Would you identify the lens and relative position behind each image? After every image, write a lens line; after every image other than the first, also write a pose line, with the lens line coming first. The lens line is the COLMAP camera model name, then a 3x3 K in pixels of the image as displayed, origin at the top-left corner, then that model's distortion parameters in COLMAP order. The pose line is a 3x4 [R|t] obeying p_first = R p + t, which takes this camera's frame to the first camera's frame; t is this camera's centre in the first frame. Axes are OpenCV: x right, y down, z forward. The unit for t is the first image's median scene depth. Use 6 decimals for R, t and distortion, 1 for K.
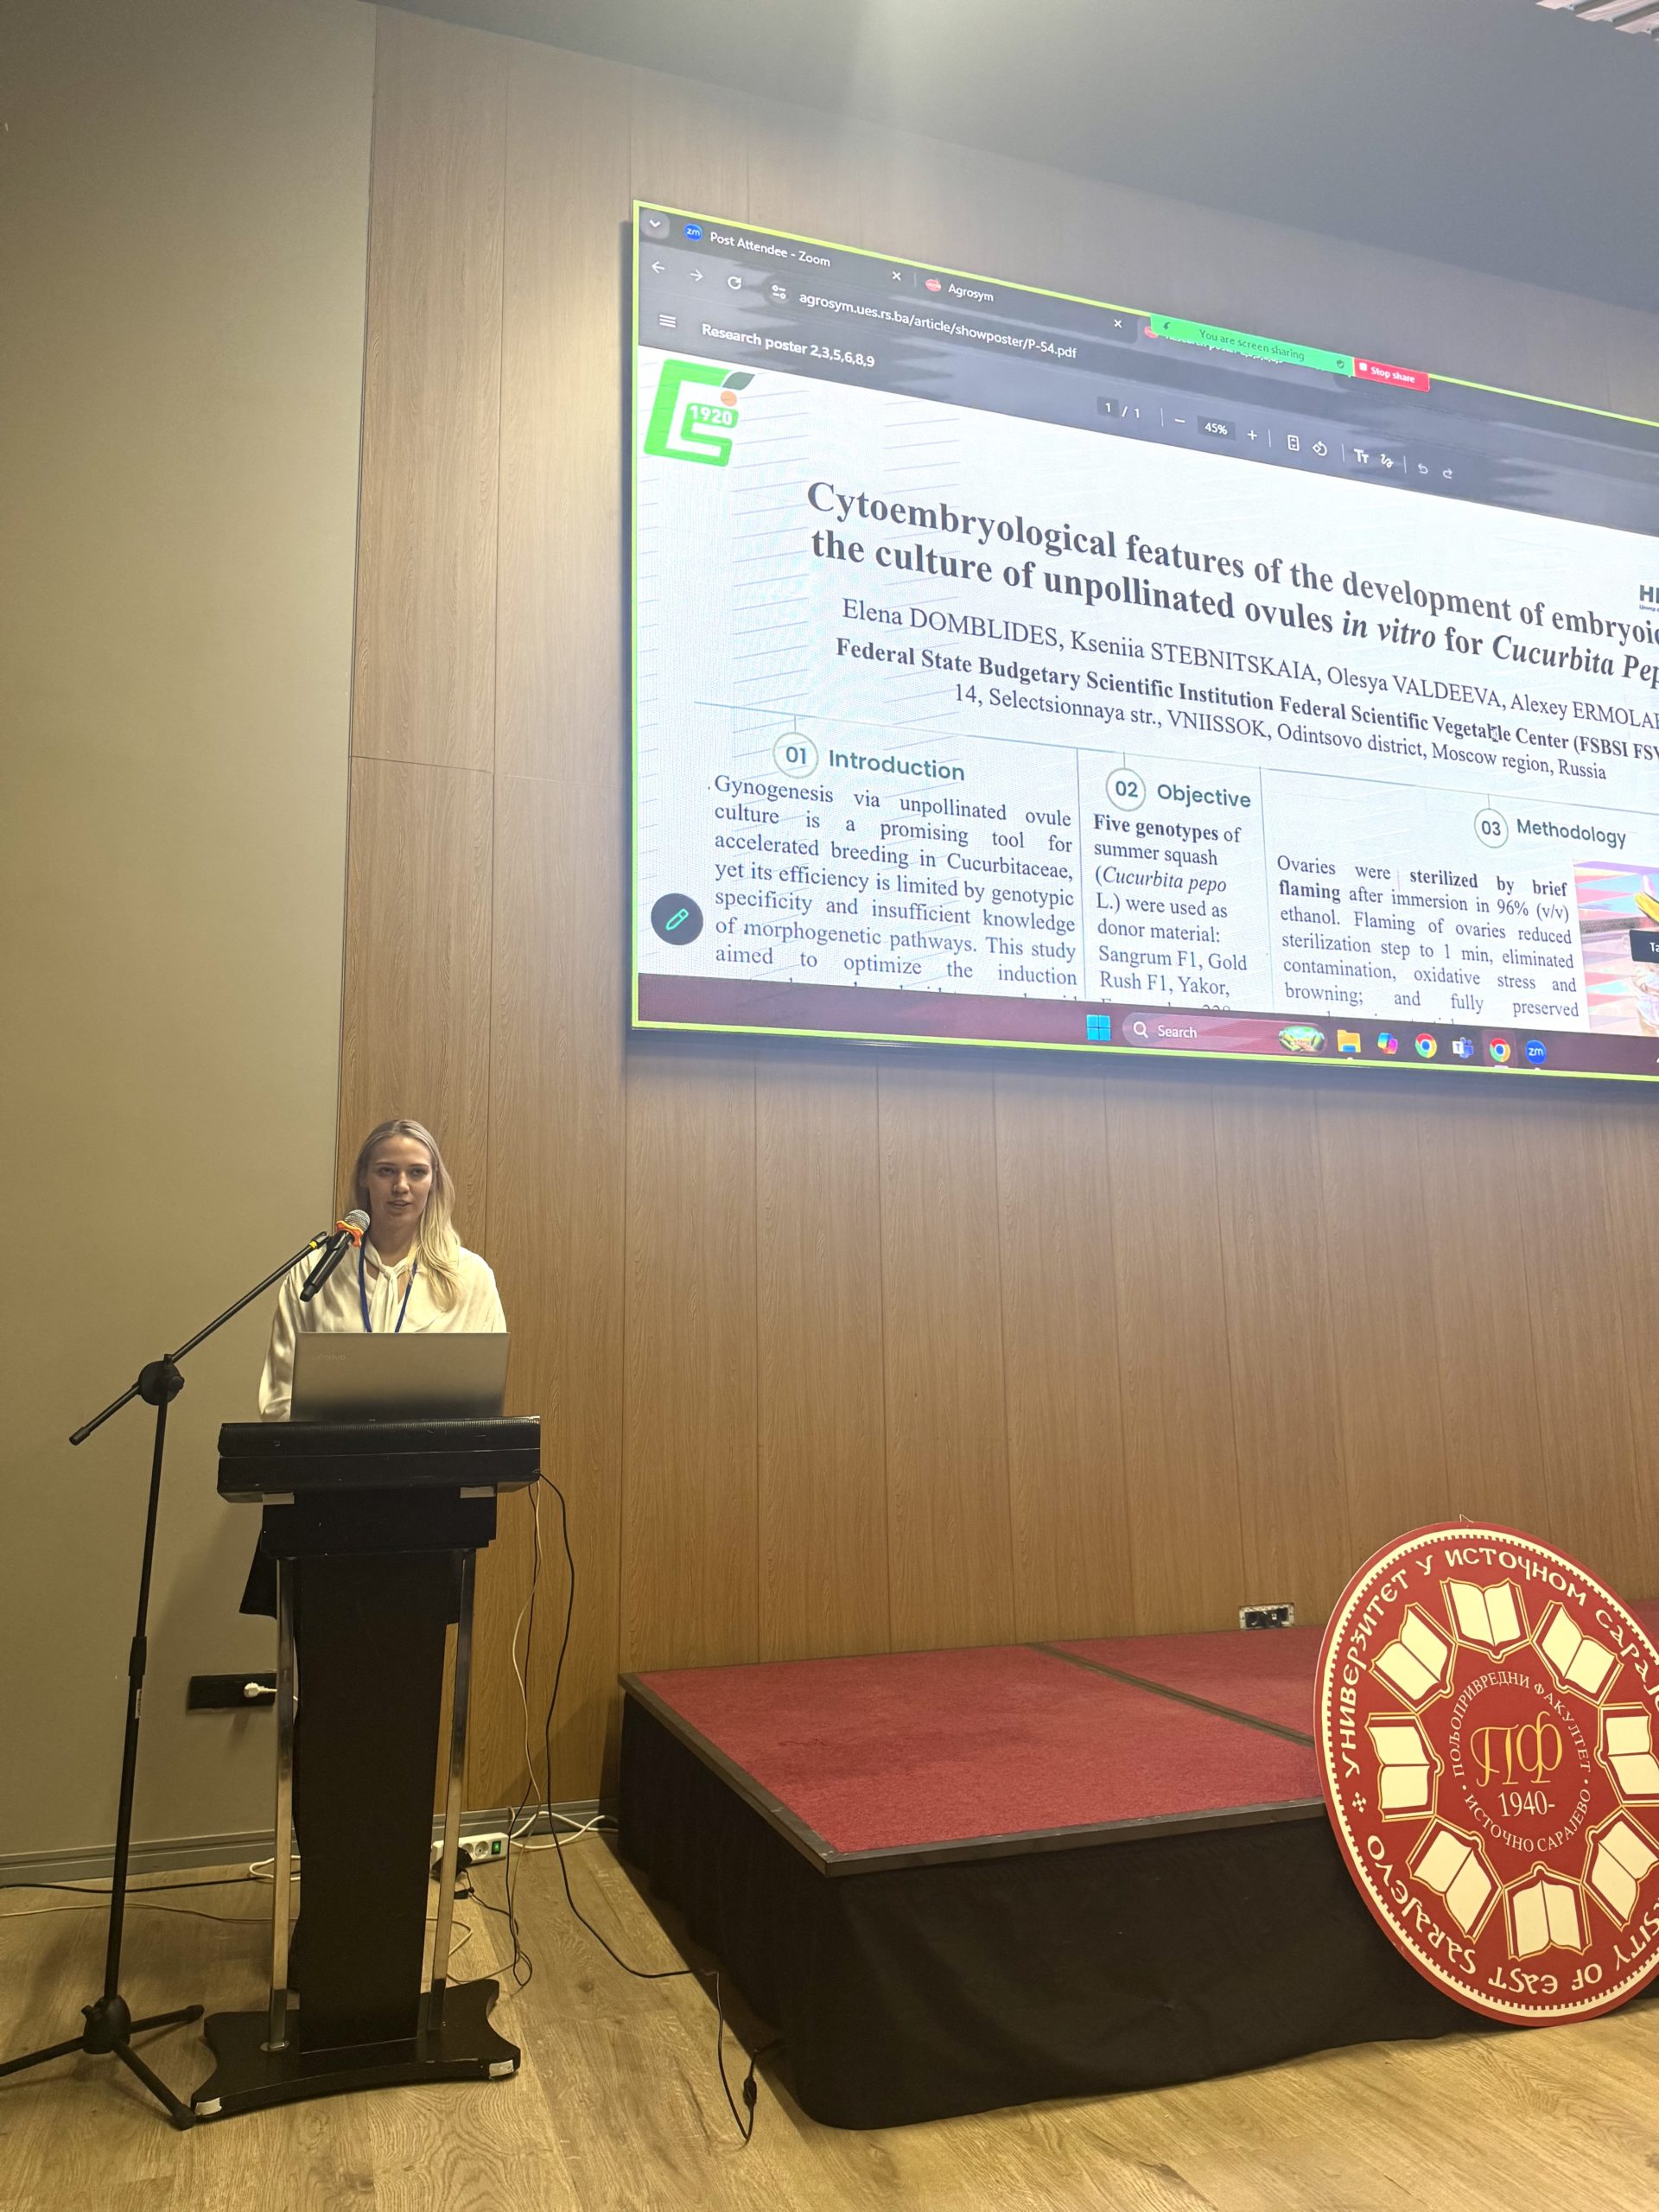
lens RADIAL K [[1558.1, 0, 829.5], [0, 1558.1, 1106.0], [0, 0, 1]] dist [0.055723, -0.002297]
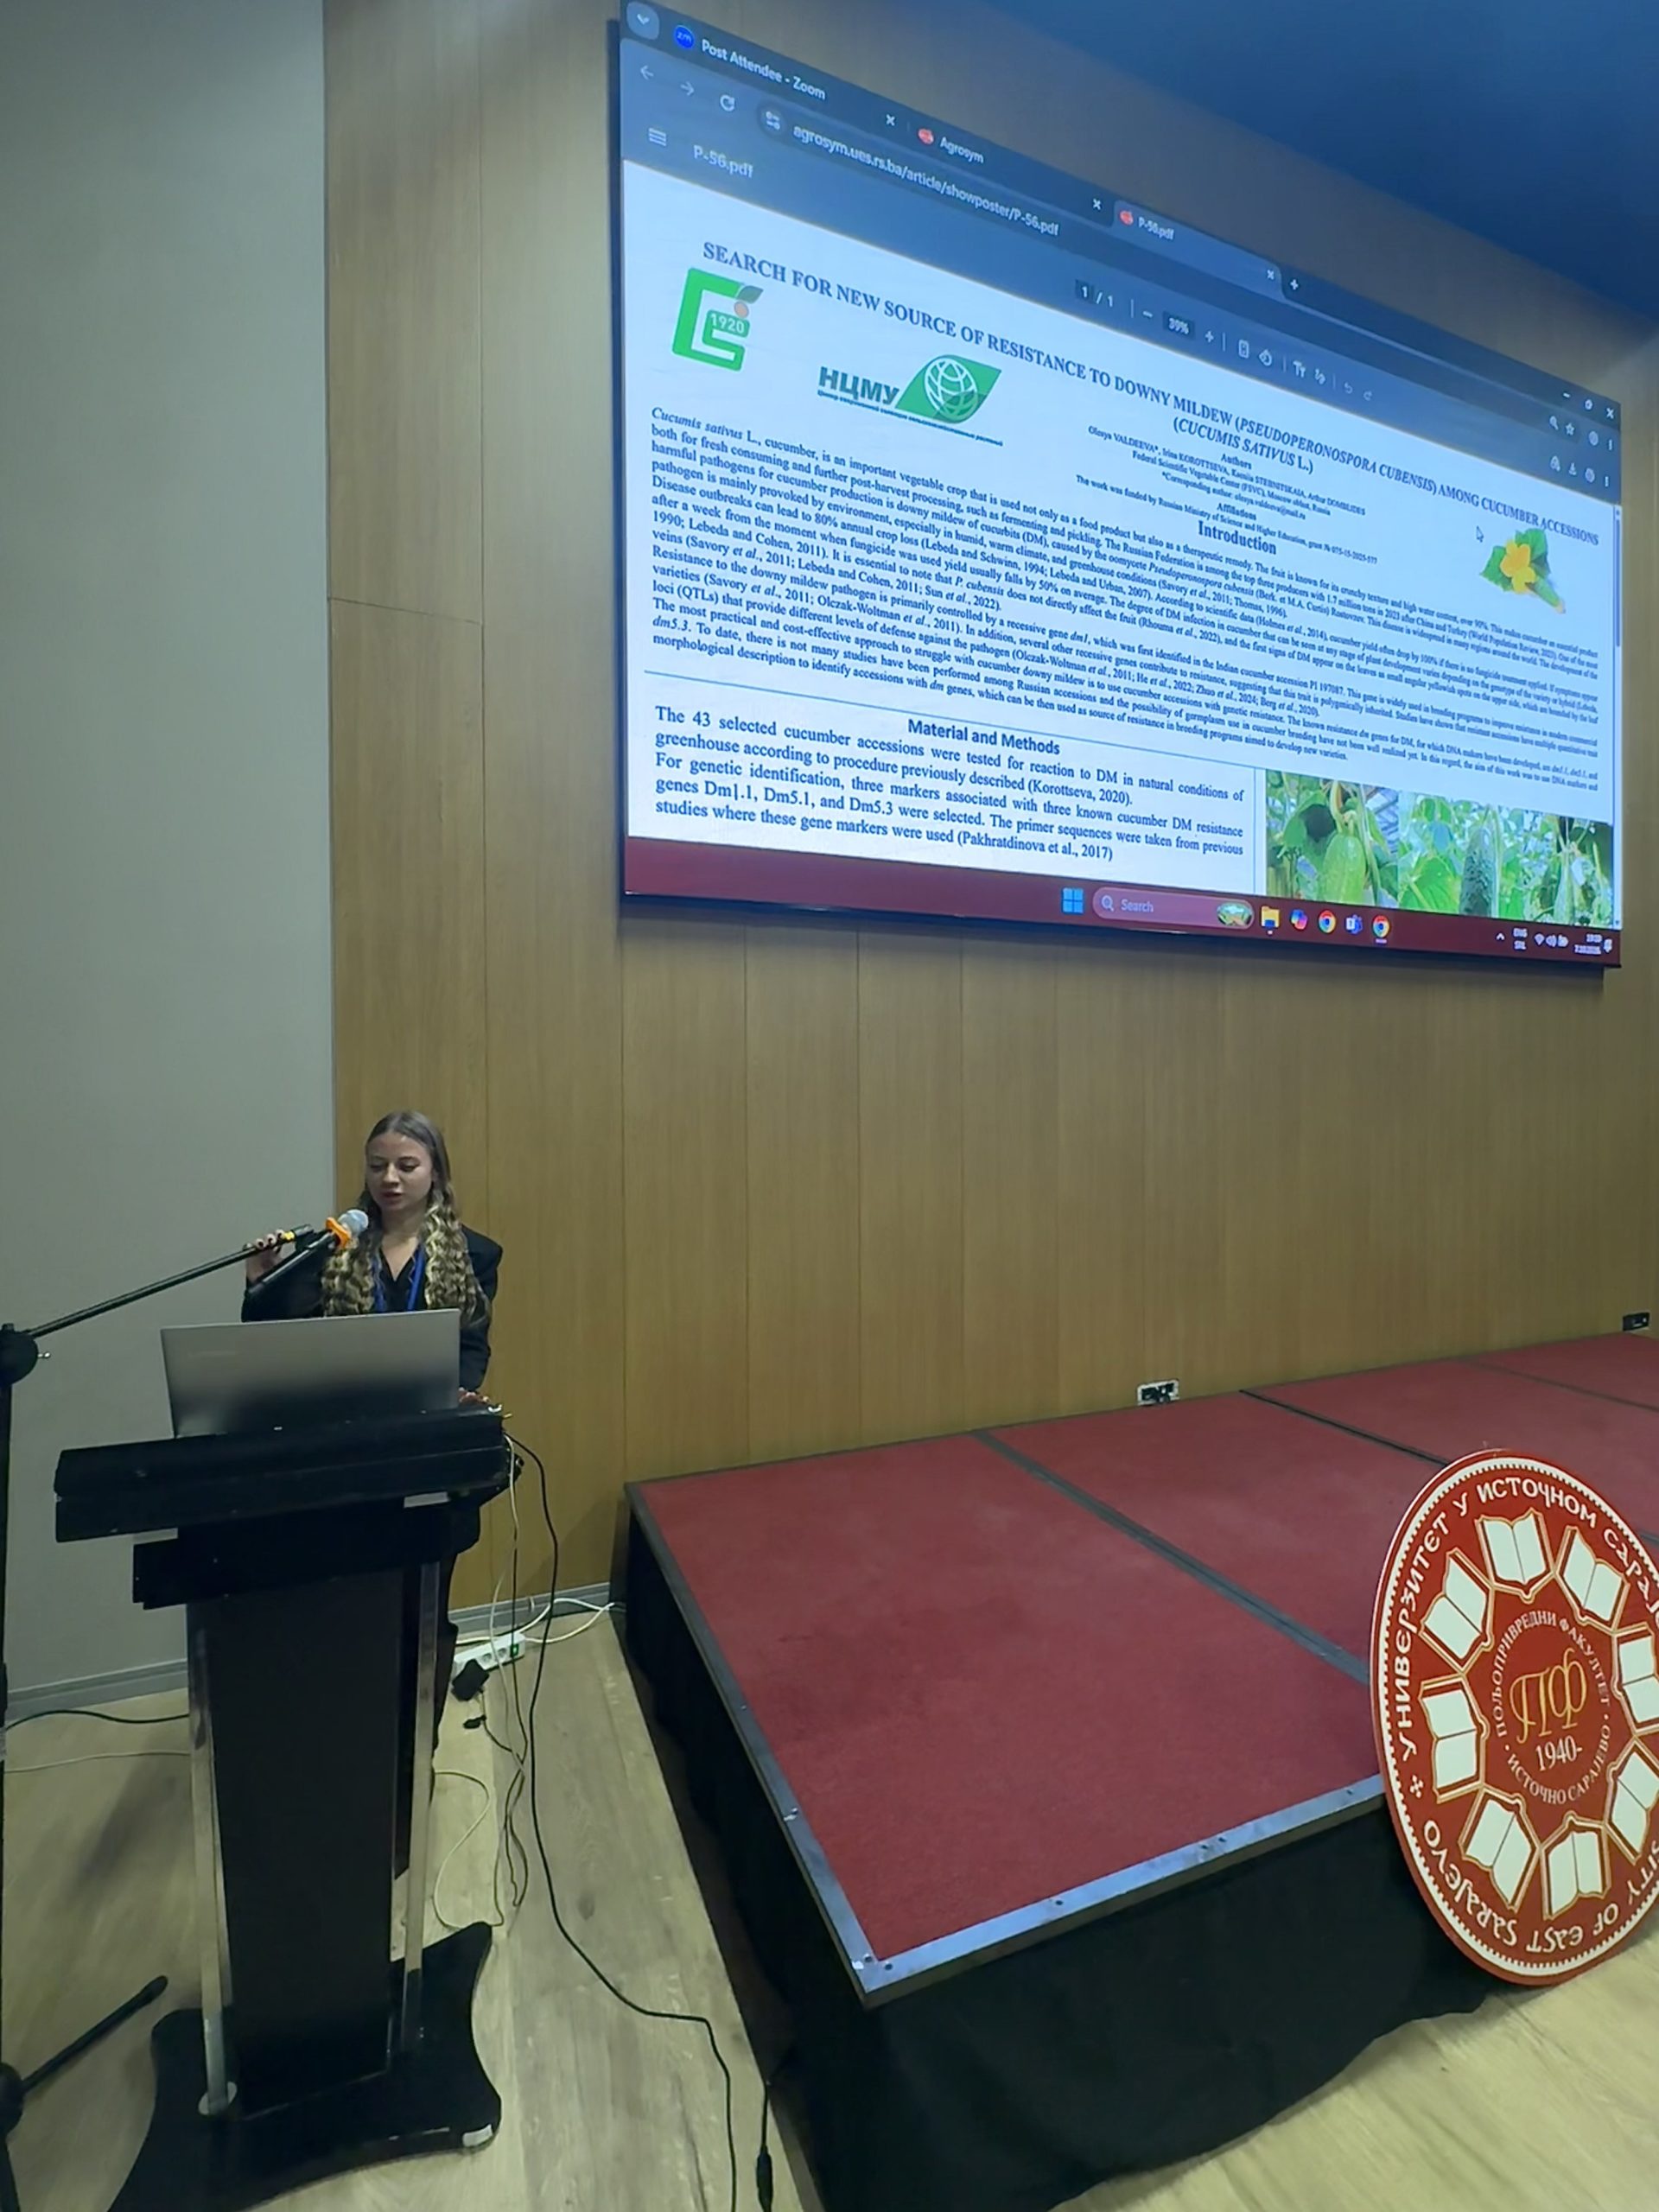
lens RADIAL K [[974.8, 0, 840.6], [0, 974.8, 1099.9], [0, 0, 1]] dist [0.001681, 0.011079]
pose [[0.997228, 0.011433, 0.073526, -0.048799], [-0.024467, 0.983562, 0.178906, -0.051235], [-0.070272, -0.180209, 0.981115, 0.501763]]
